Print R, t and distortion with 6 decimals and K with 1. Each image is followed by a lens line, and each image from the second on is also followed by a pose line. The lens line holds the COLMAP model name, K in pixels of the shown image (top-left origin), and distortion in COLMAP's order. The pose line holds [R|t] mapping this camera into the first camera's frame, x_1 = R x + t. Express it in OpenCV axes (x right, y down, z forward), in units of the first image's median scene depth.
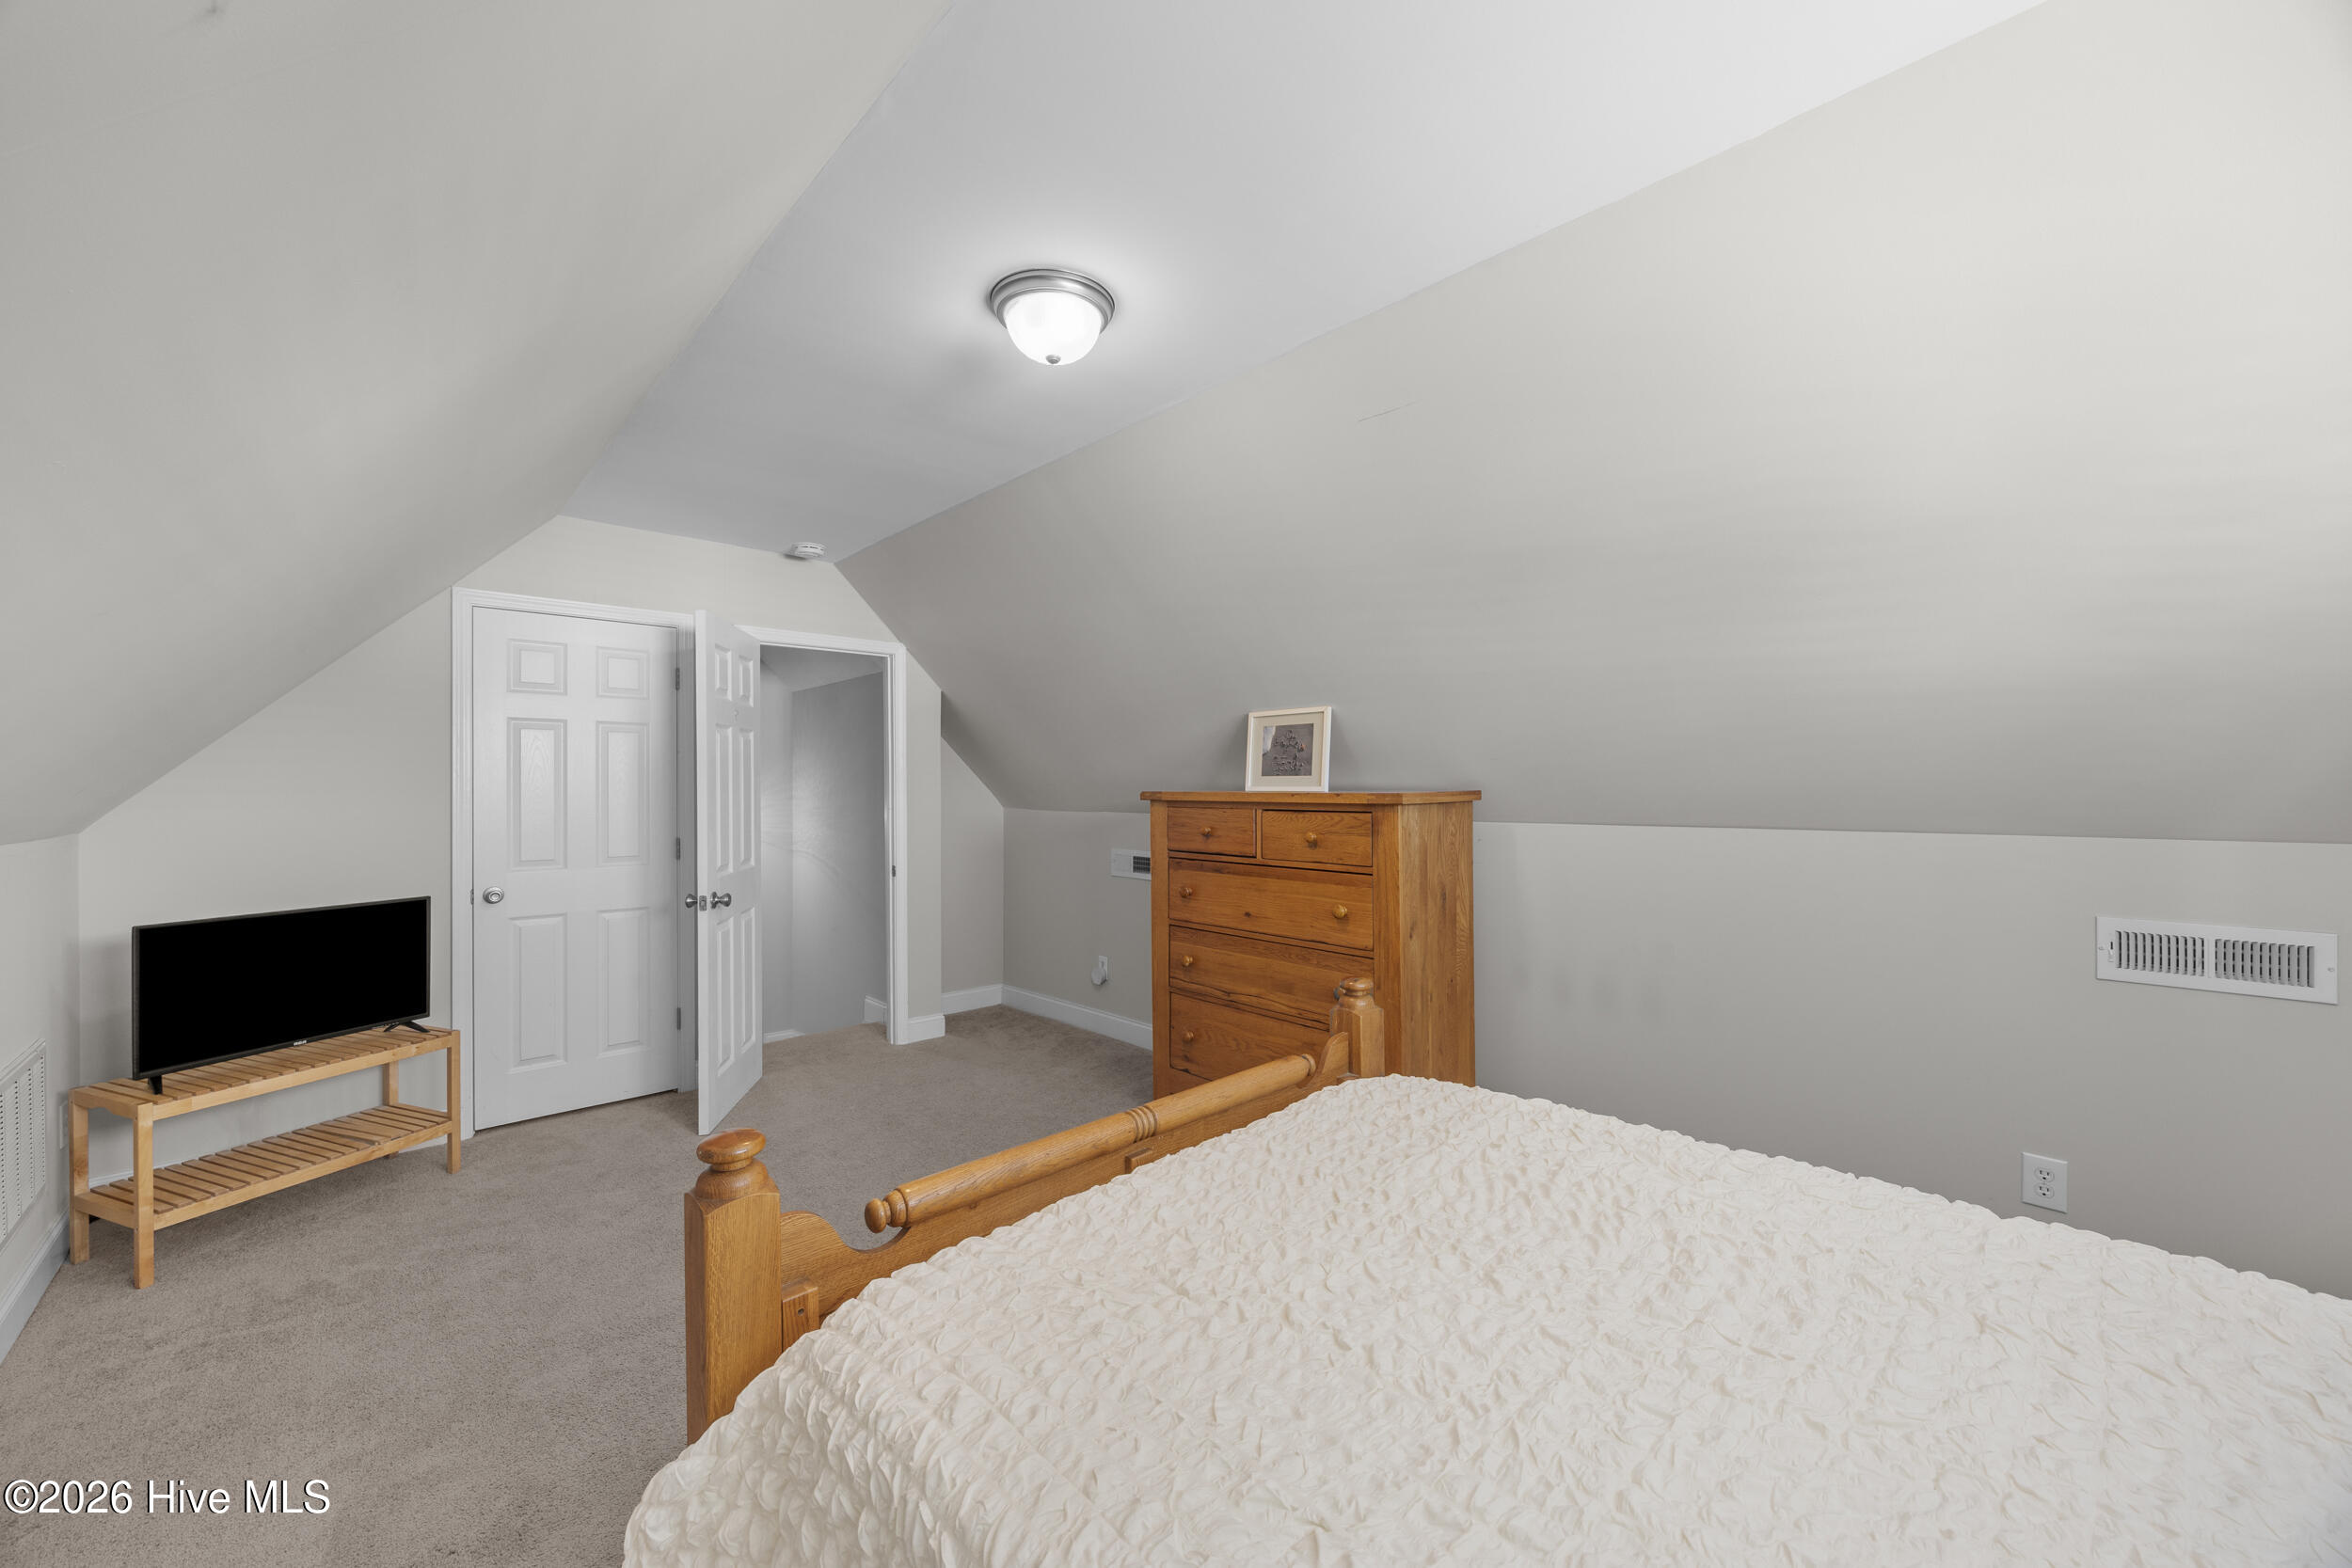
lens RADIAL K [[896.3, 0, 1173.7], [0, 896.3, 786.7], [0, 0, 1]] dist [-0.001858, -0.000043]
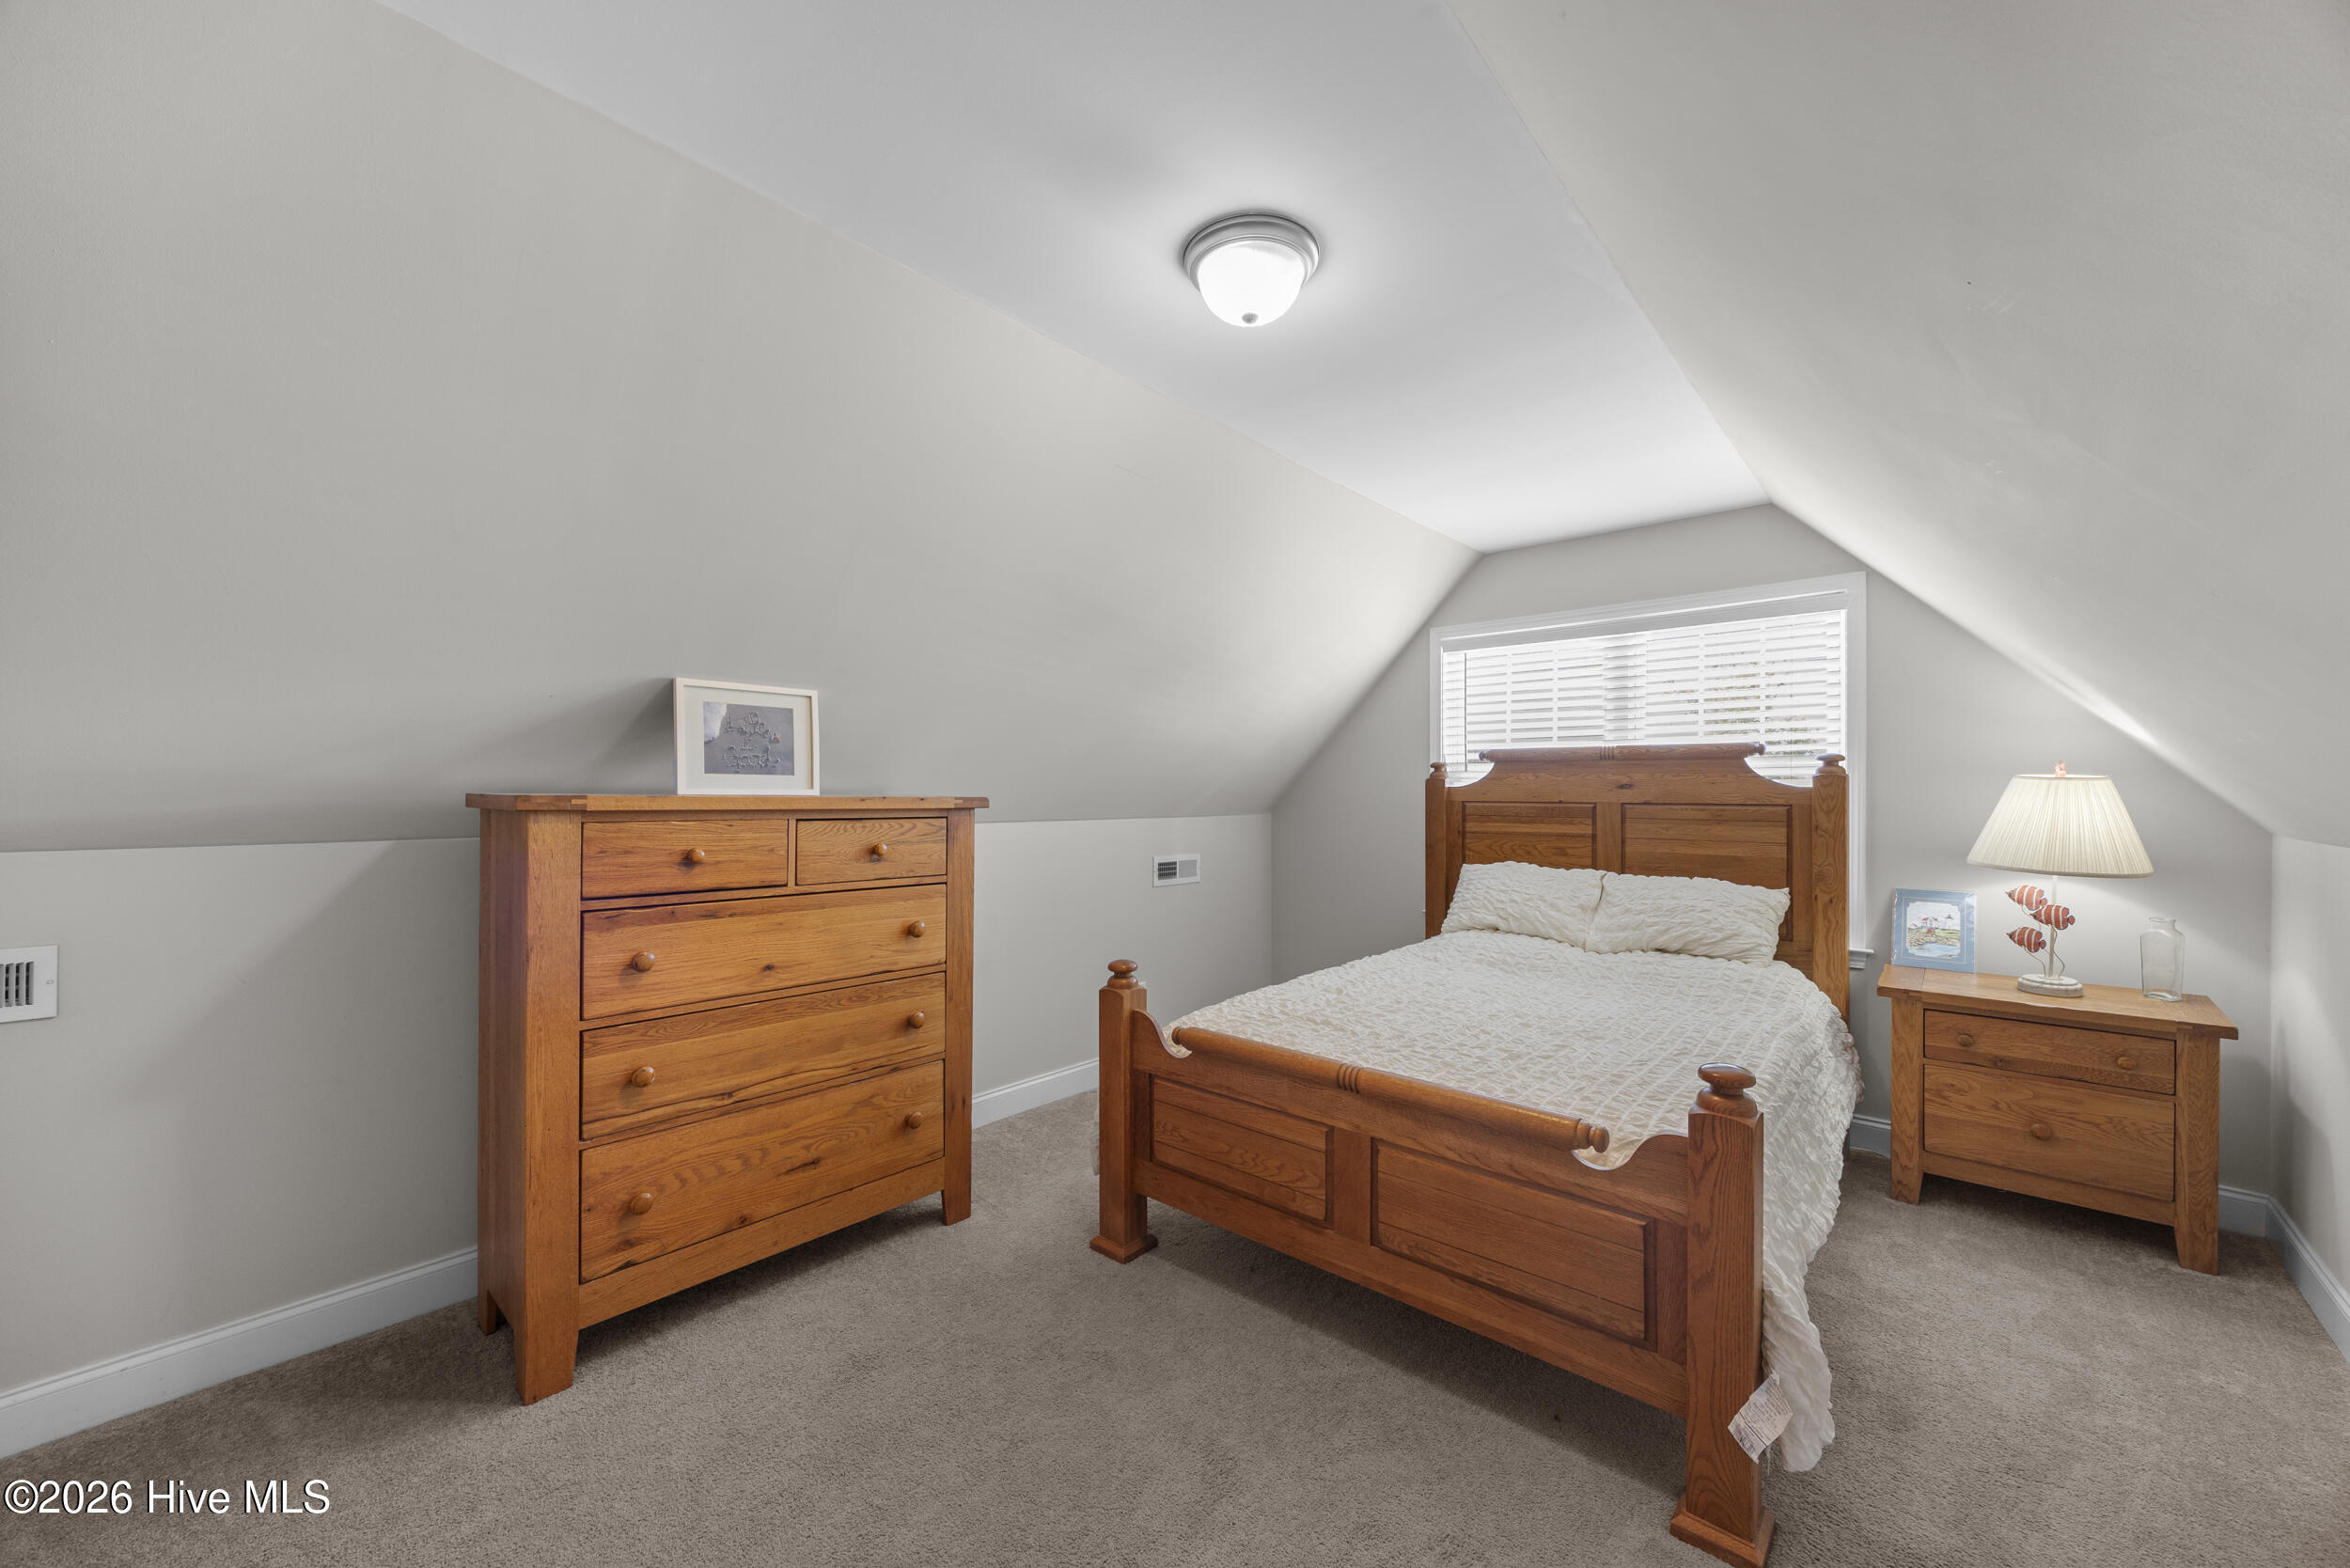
lens RADIAL K [[895.7, 0, 1172.7], [0, 895.7, 786.7], [0, 0, 1]] dist [-0.001858, -0.000043]
pose [[-0.094585, 0.009711, 0.995469, -0.658410], [-0.005713, 0.999931, -0.010297, 0.003888], [-0.995500, -0.006661, -0.094523, 0.746229]]
